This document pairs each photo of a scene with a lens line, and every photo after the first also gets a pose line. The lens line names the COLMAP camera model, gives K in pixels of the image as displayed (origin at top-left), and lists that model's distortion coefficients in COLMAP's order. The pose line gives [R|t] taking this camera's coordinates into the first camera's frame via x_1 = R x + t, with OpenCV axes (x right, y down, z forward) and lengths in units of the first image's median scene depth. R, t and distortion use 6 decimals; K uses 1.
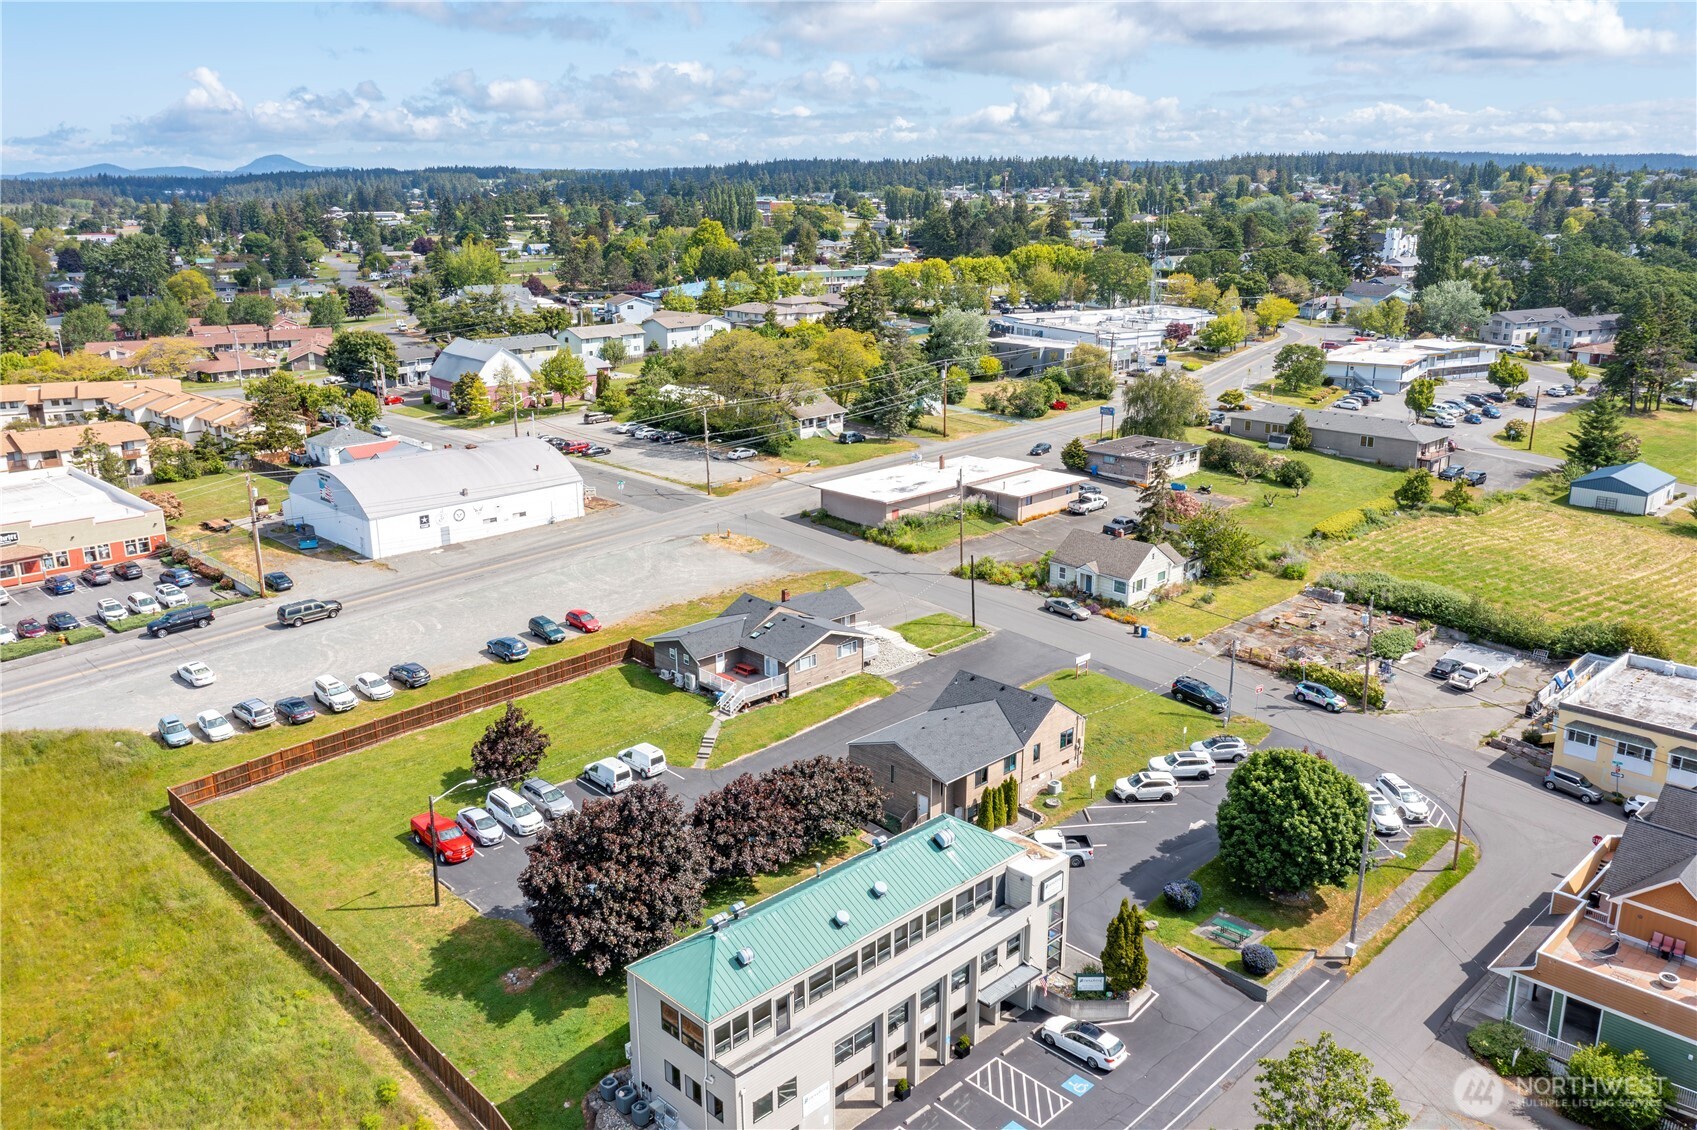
lens RADIAL K [[1335.7, 0, 852.1], [0, 1335.7, 563.0], [0, 0, 1]] dist [0.001598, 0.030850]
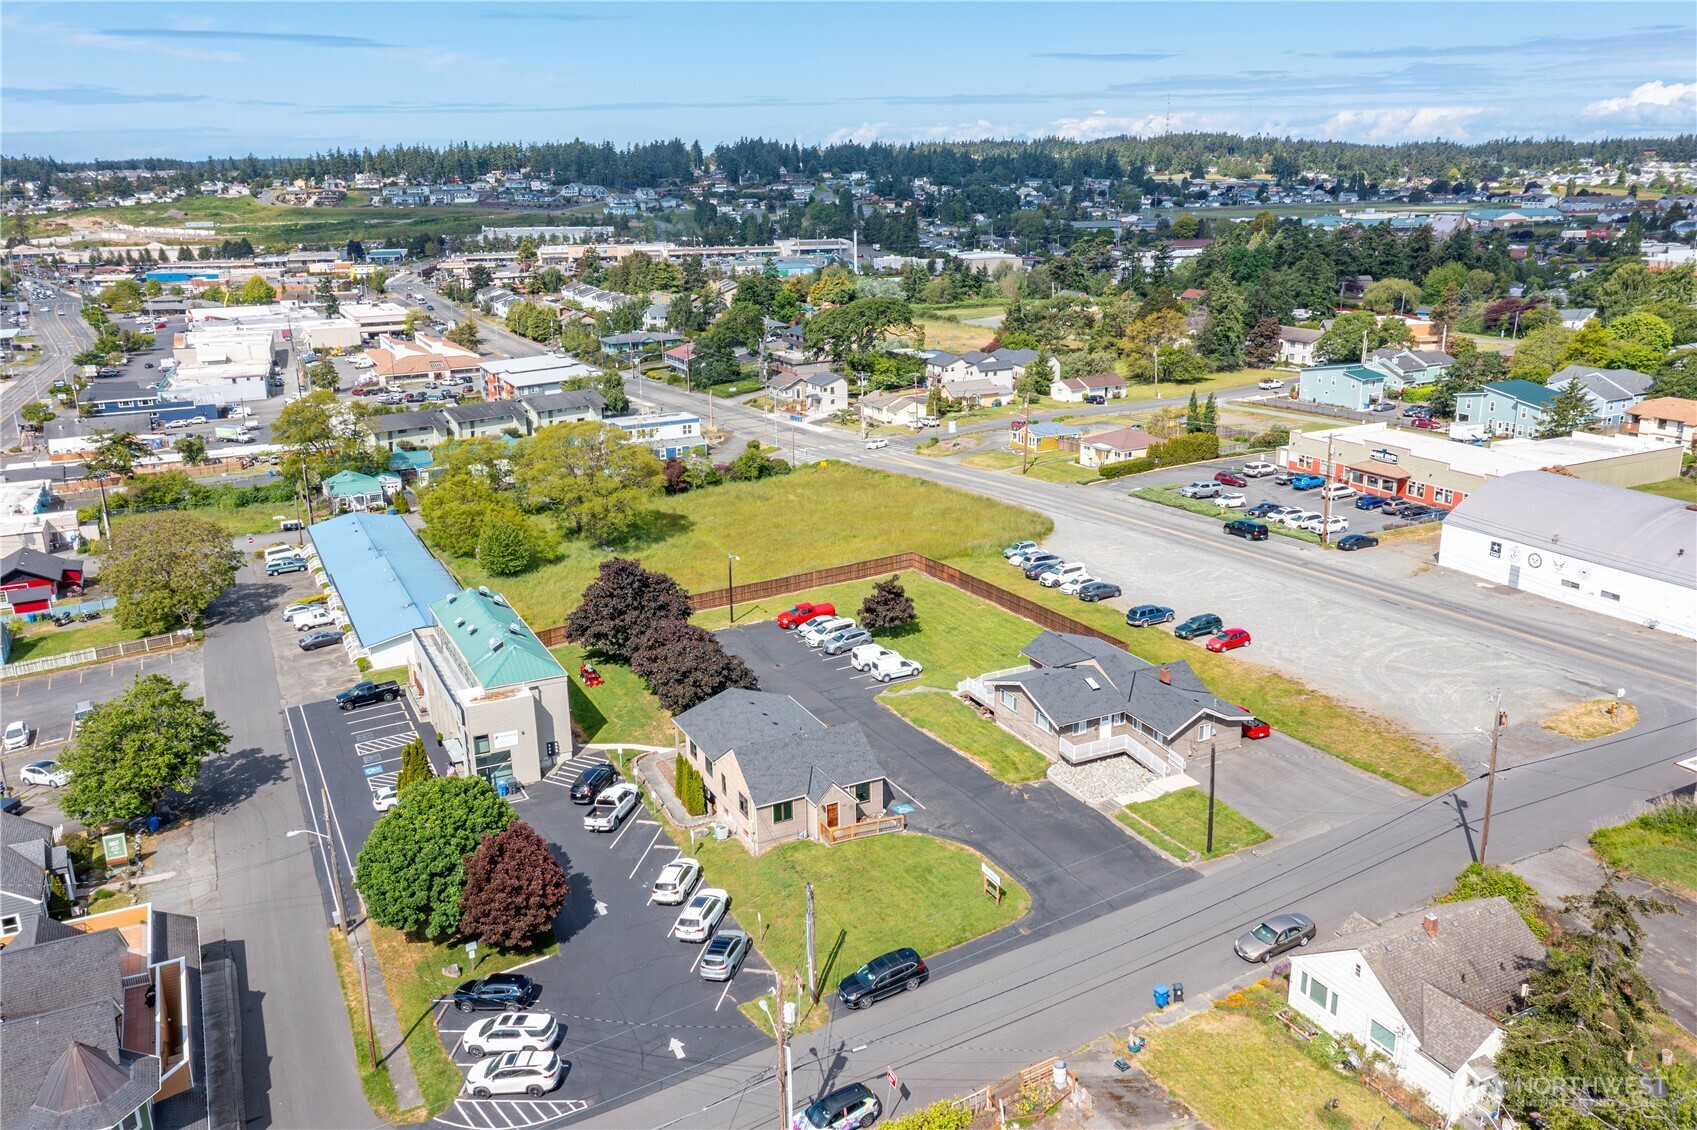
lens RADIAL K [[1335.7, 0, 852.1], [0, 1335.7, 563.0], [0, 0, 1]] dist [0.001598, 0.030850]
pose [[-0.313965, 0.277373, -0.908014, 0.685437], [-0.241408, 0.901620, 0.358891, -0.266320], [0.918231, 0.331882, -0.216117, 0.917243]]
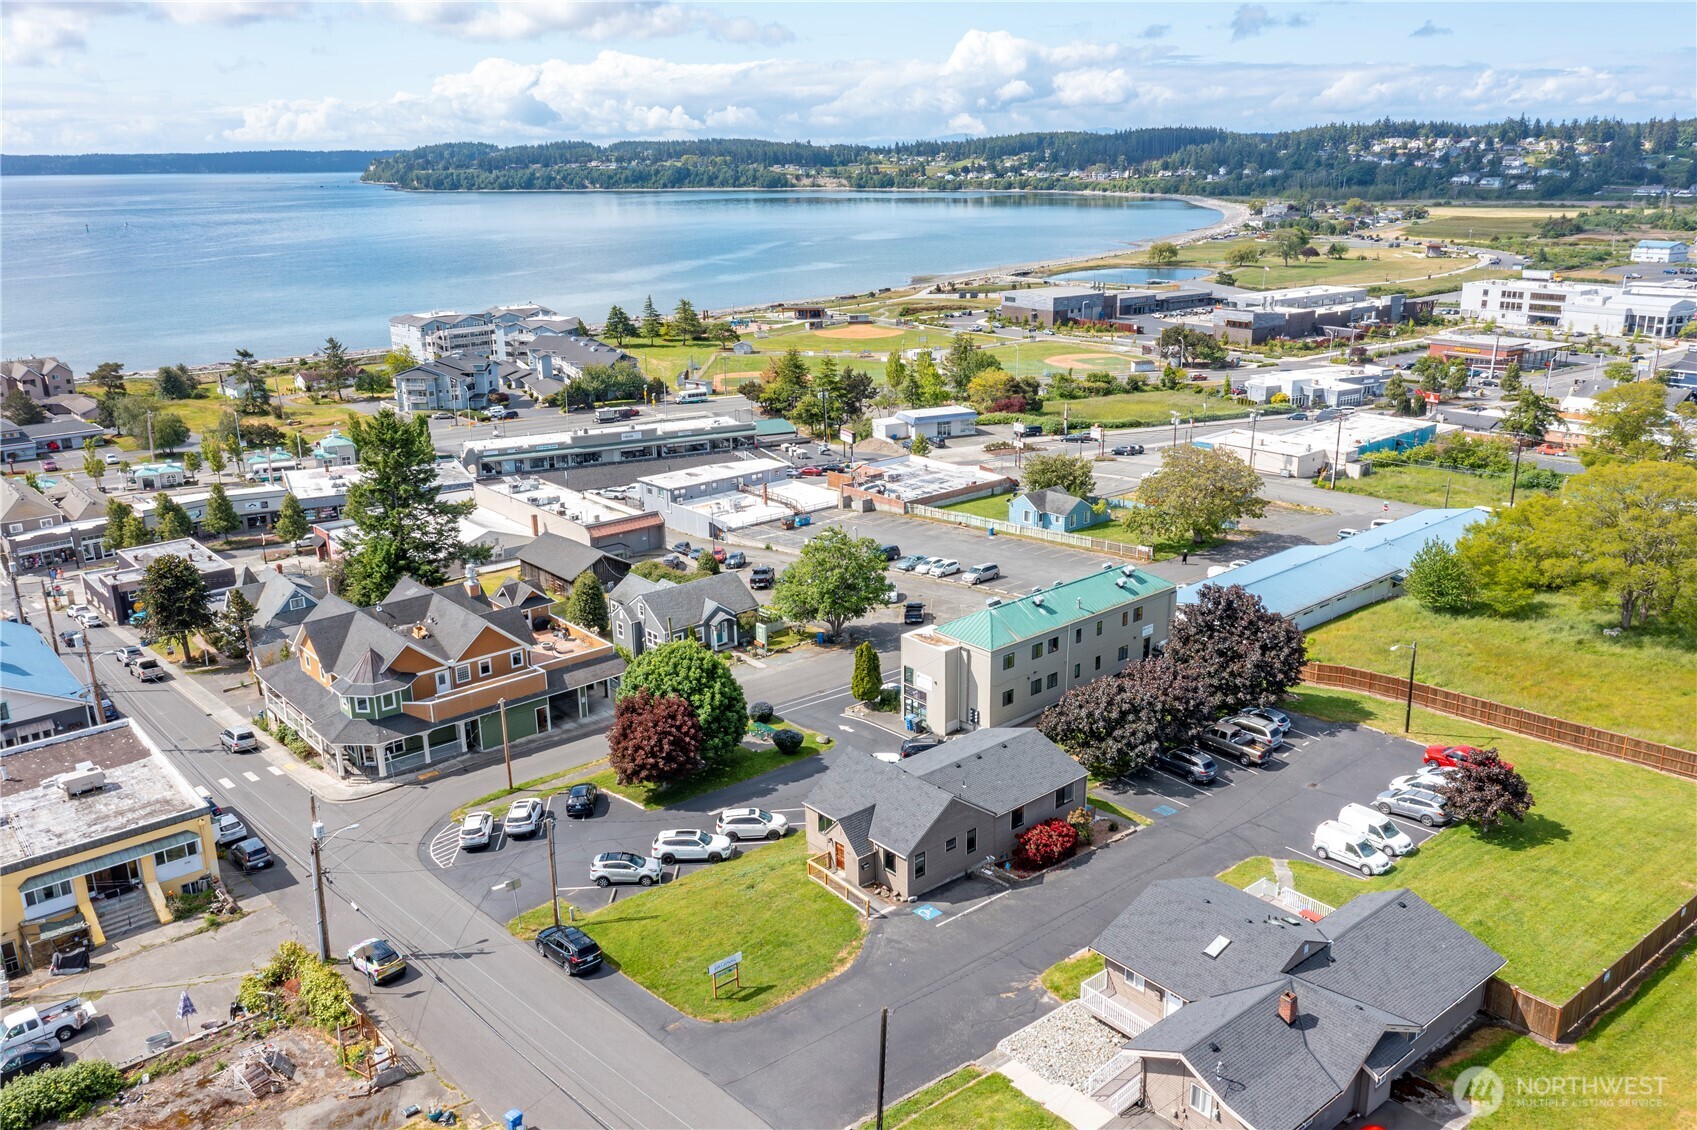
lens RADIAL K [[1335.7, 0, 852.1], [0, 1335.7, 563.0], [0, 0, 1]] dist [0.001598, 0.030850]
pose [[-0.997610, -0.001092, 0.069087, 0.067803], [0.036492, 0.840729, 0.540225, -0.348272], [-0.058674, 0.541455, -0.838680, 1.241415]]
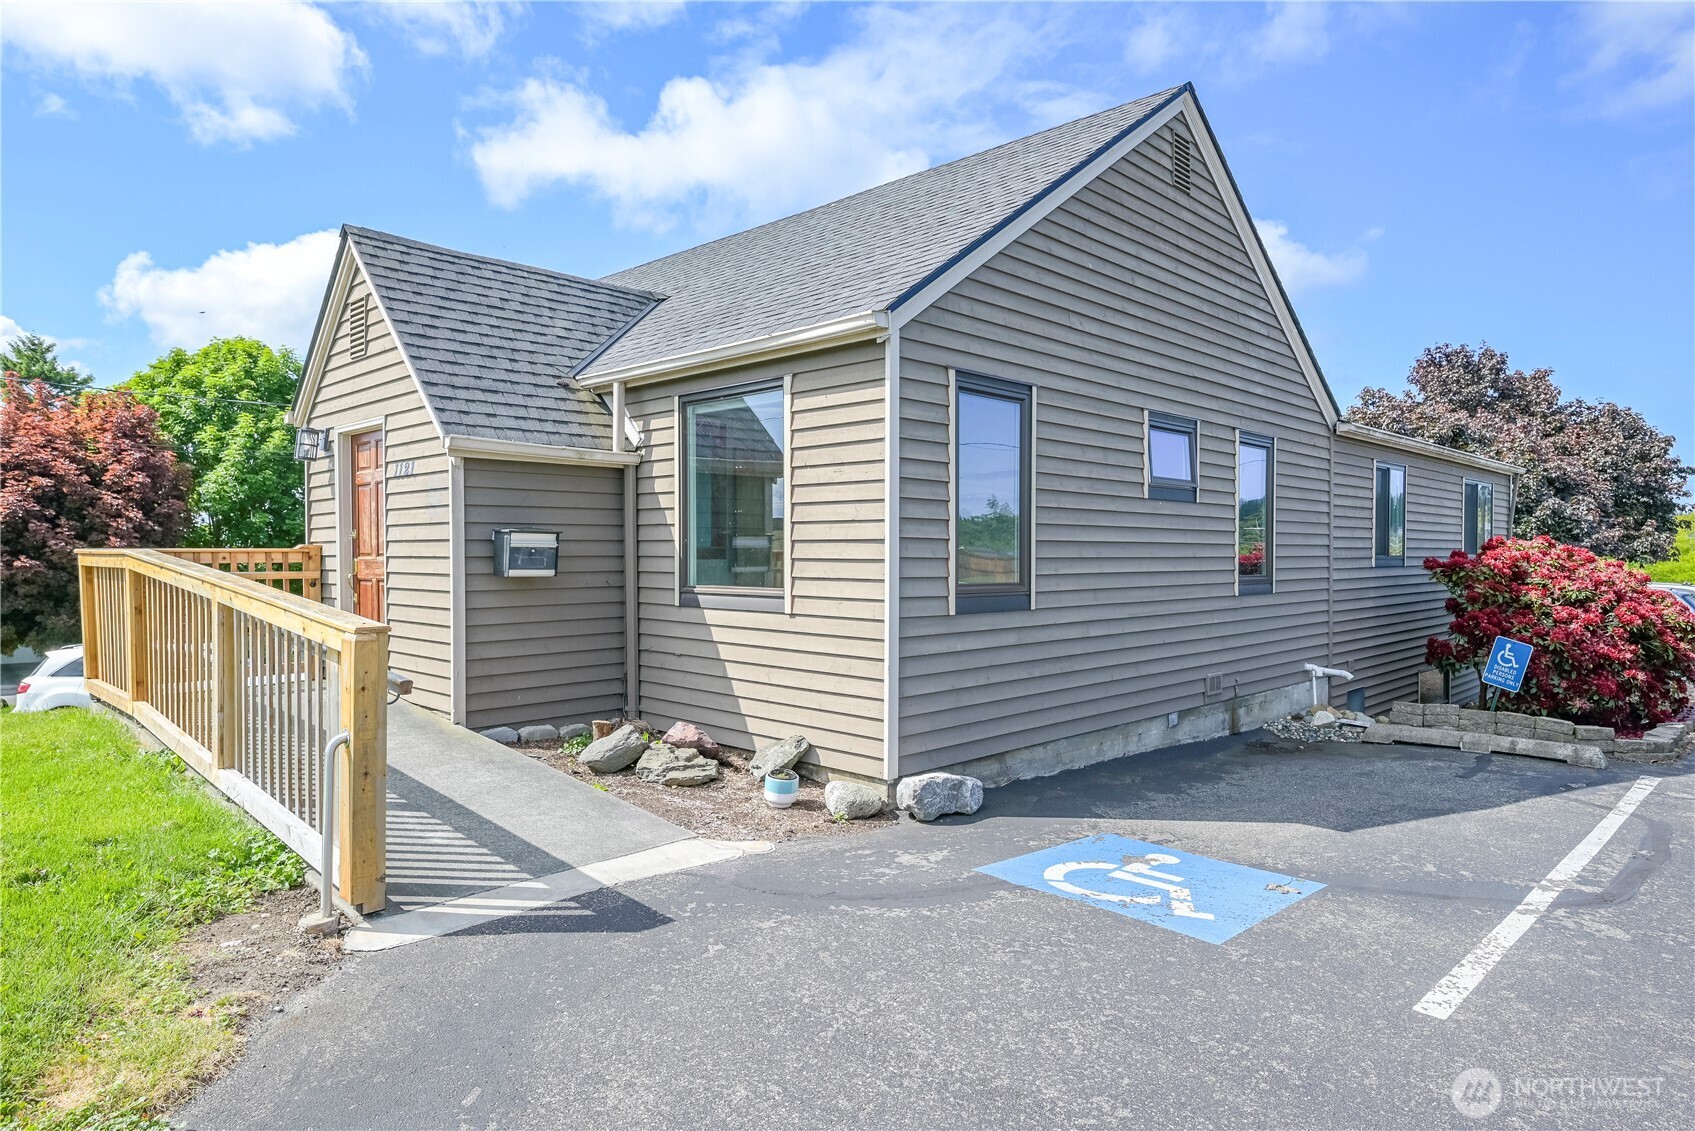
lens RADIAL K [[1014.8, 0, 847.5], [0, 1014.8, 565.5], [0, 0, 1]] dist [-0.003212, -0.002197]
pose [[-0.999808, 0.001519, -0.019516, 0.087062], [-0.004119, 0.958331, 0.285629, 0.074371], [0.019137, 0.285655, -0.958142, 0.865054]]
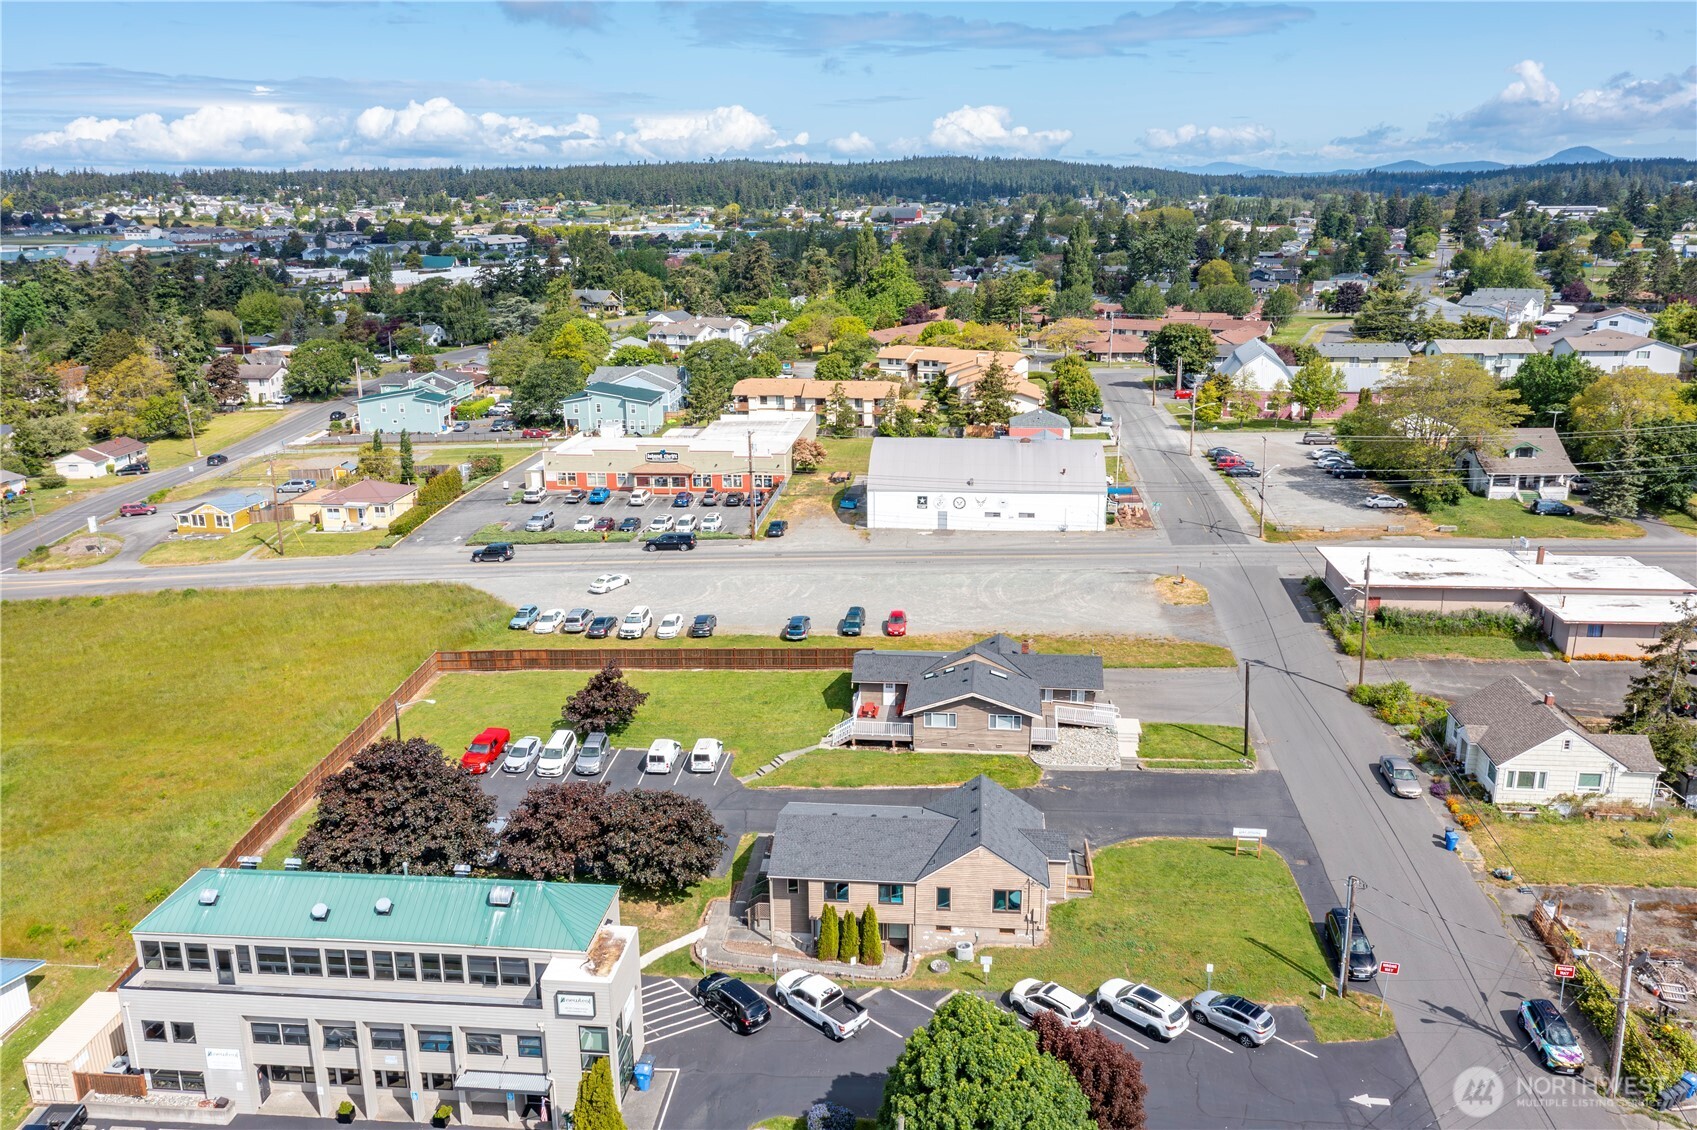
lens RADIAL K [[1342.3, 0, 857.2], [0, 1342.3, 564.0], [0, 0, 1]] dist [0.006678, 0.001474]
pose [[0.643401, 0.208949, -0.736461, 0.478688], [-0.206164, 0.973780, 0.096168, -0.084327], [0.737246, 0.089957, 0.669609, 0.310317]]
